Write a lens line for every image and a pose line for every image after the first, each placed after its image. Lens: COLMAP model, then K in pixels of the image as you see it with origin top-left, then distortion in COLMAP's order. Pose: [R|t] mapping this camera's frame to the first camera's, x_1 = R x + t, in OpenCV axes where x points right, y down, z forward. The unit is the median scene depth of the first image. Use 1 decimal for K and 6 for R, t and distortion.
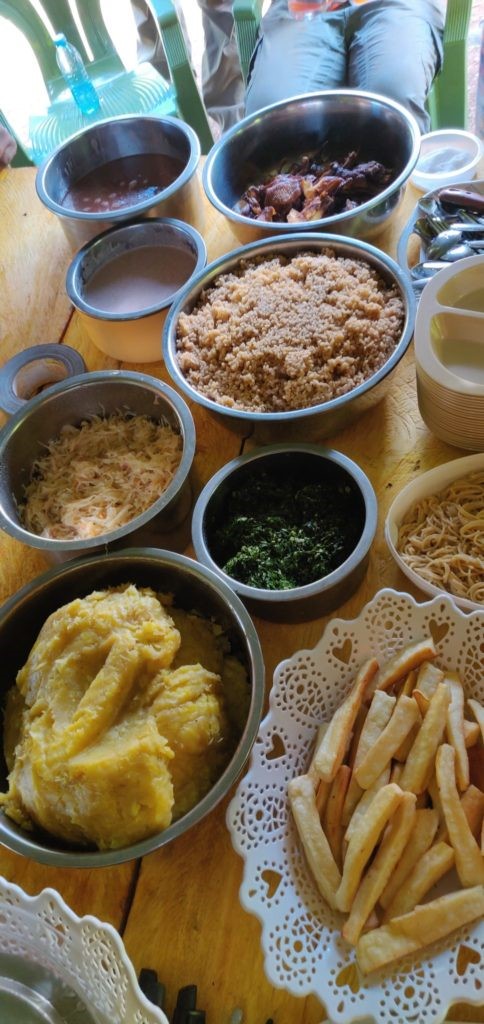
lens RADIAL K [[756.4, 0, 243.4], [0, 756.4, 511.1], [0, 0, 1]] dist [0.035318, -0.001150]
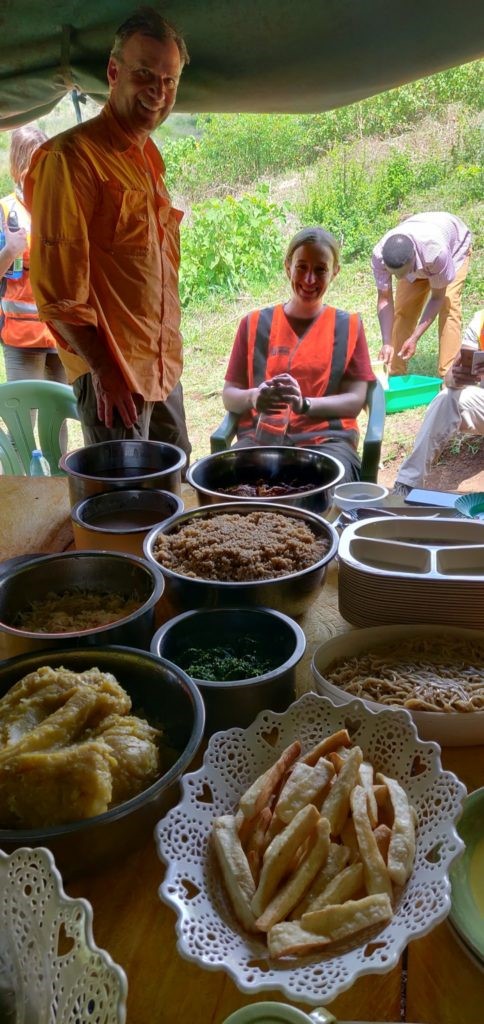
lens RADIAL K [[756.4, 0, 243.4], [0, 756.4, 511.1], [0, 0, 1]] dist [0.035318, -0.001150]
pose [[0.987318, 0.149963, 0.052099, -0.020597], [-0.094023, 0.816783, -0.569231, 0.583493], [-0.127917, 0.557114, 0.820525, -0.128804]]
